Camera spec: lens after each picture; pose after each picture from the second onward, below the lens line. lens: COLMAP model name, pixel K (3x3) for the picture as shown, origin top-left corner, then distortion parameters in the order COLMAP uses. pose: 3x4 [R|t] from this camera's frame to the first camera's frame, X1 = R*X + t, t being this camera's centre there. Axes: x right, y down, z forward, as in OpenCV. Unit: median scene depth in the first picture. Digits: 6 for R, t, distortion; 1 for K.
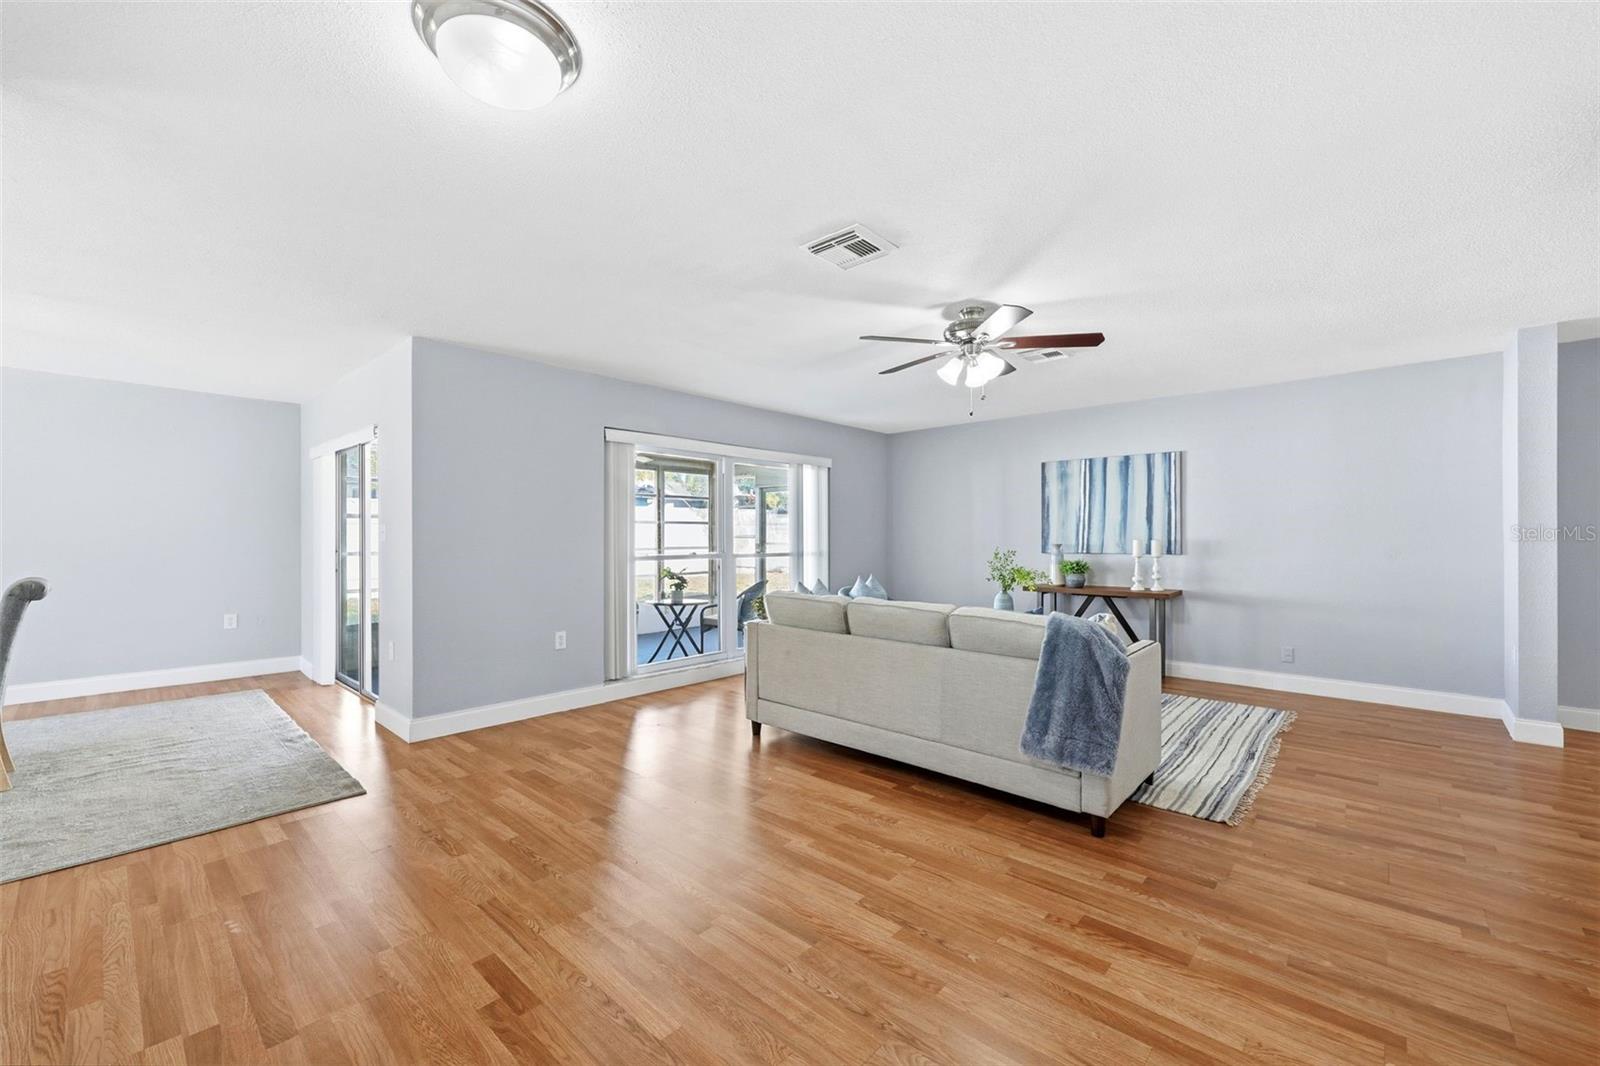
lens RADIAL K [[644.5, 0, 795.5], [0, 644.5, 537.5], [0, 0, 1]] dist [-0.002584, 0.000733]
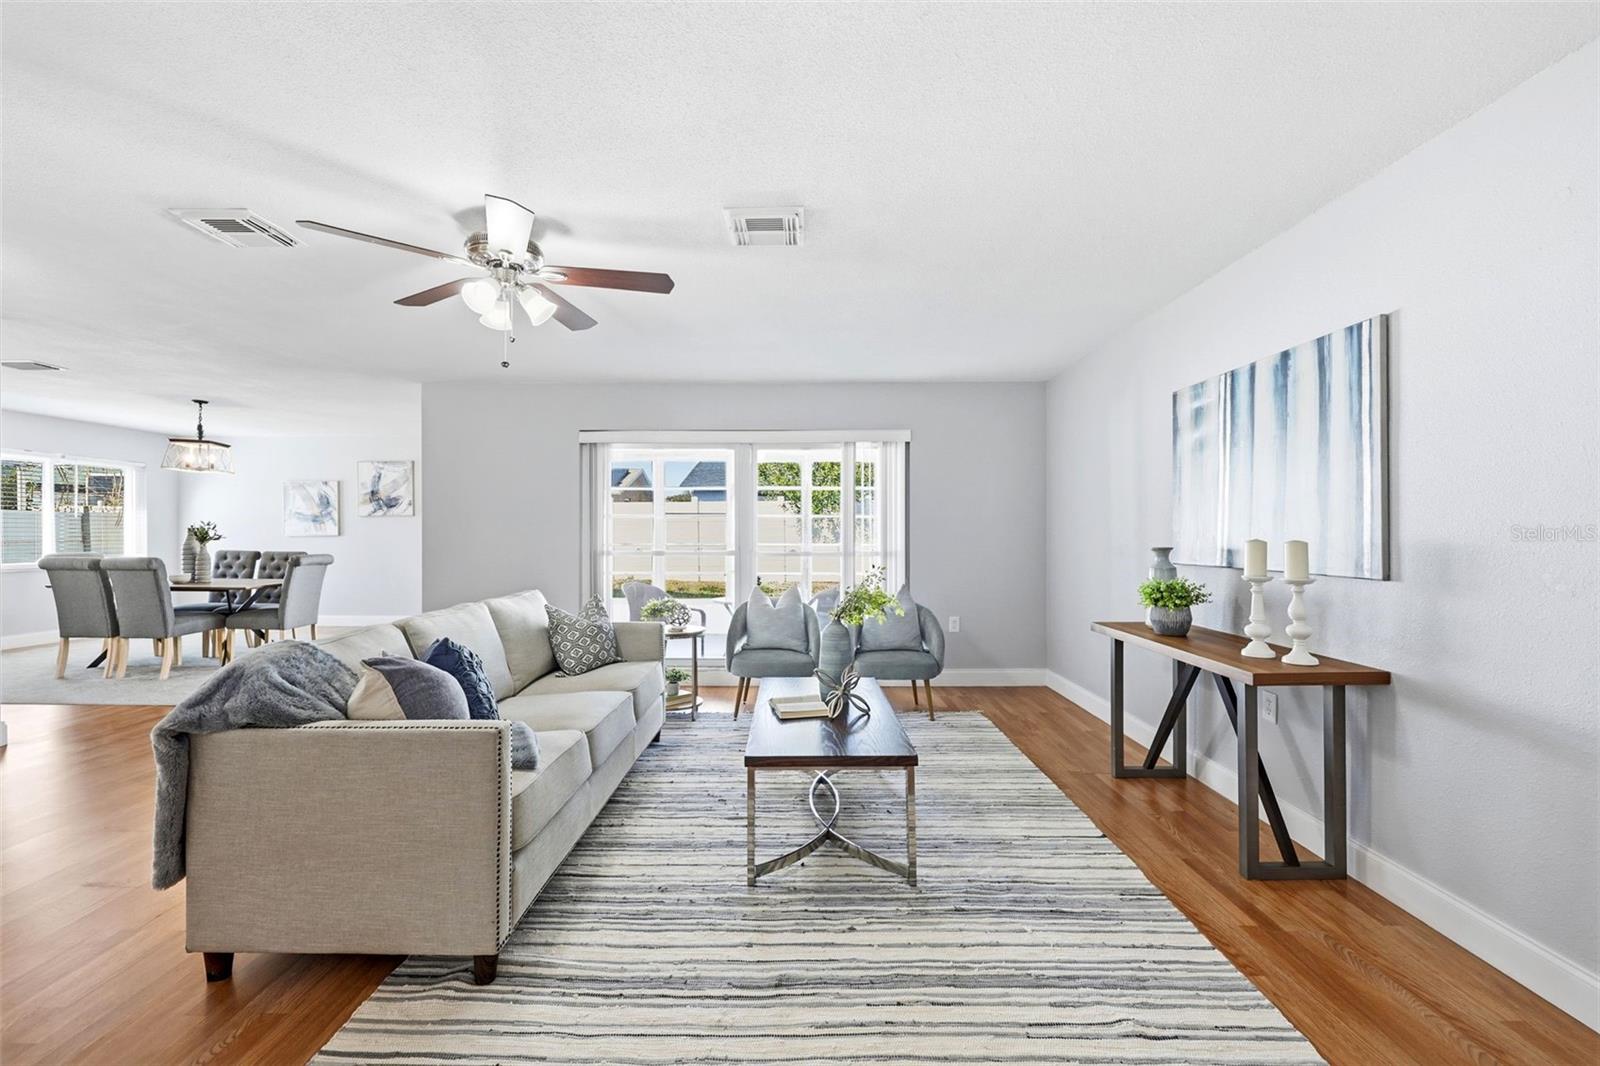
lens RADIAL K [[644.5, 0, 808.4], [0, 644.5, 532.9], [0, 0, 1]] dist [-0.002584, 0.000733]
pose [[0.666489, 0.001628, -0.745513, 0.654212], [-0.000887, 0.999999, 0.001391, -0.002135], [0.745515, -0.000266, 0.666489, 0.480704]]
